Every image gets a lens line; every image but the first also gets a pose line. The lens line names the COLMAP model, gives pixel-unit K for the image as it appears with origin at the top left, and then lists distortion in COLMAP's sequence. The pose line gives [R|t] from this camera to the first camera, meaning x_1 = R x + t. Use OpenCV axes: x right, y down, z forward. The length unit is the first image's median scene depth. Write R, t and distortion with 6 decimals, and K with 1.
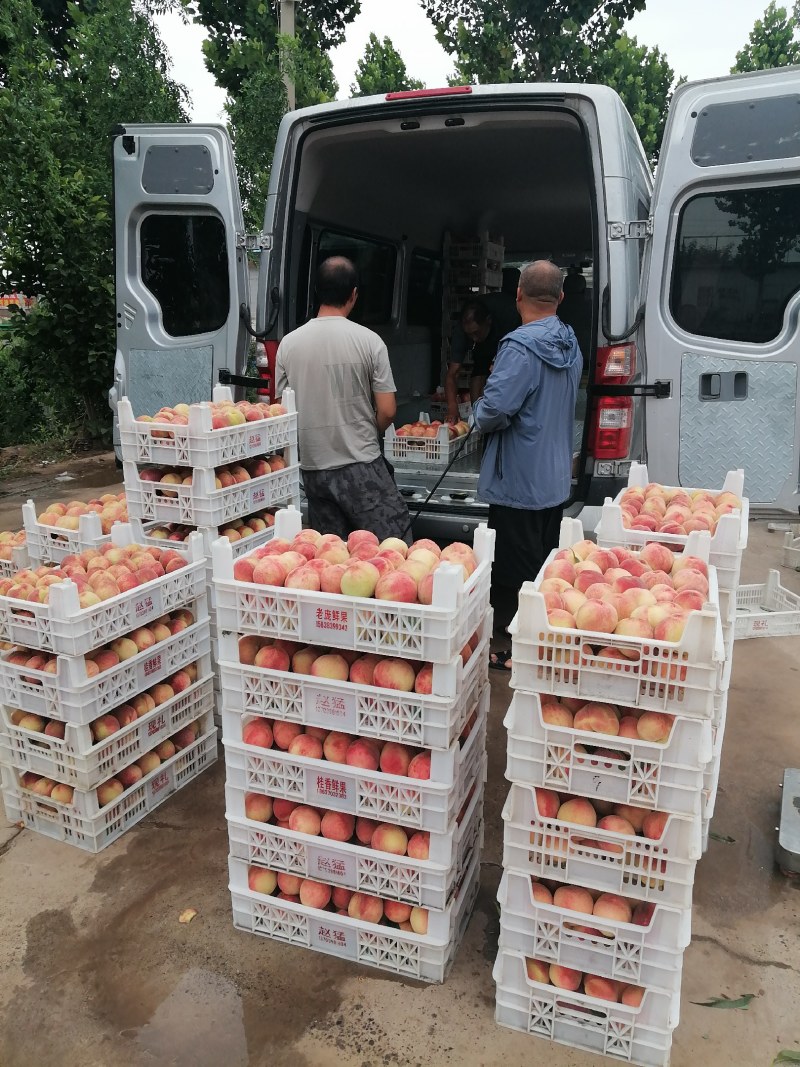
lens RADIAL K [[787.7, 0, 400.0], [0, 787.7, 533.5], [0, 0, 1]] dist [-0.005168, -0.006013]
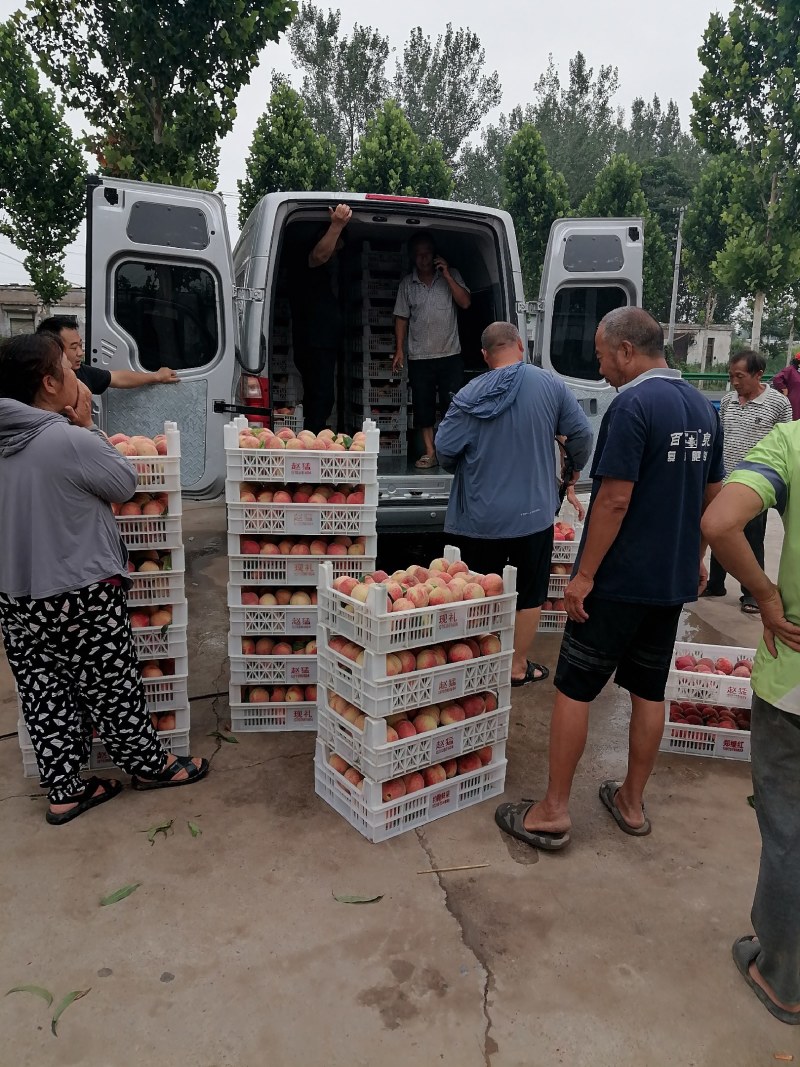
lens RADIAL K [[787.7, 0, 400.0], [0, 787.7, 533.5], [0, 0, 1]] dist [-0.005168, -0.006013]
pose [[0.829241, -0.102409, 0.549429, -0.690058], [0.122889, 0.992420, -0.000494, 0.018594], [-0.545214, 0.067929, 0.835540, -0.098494]]
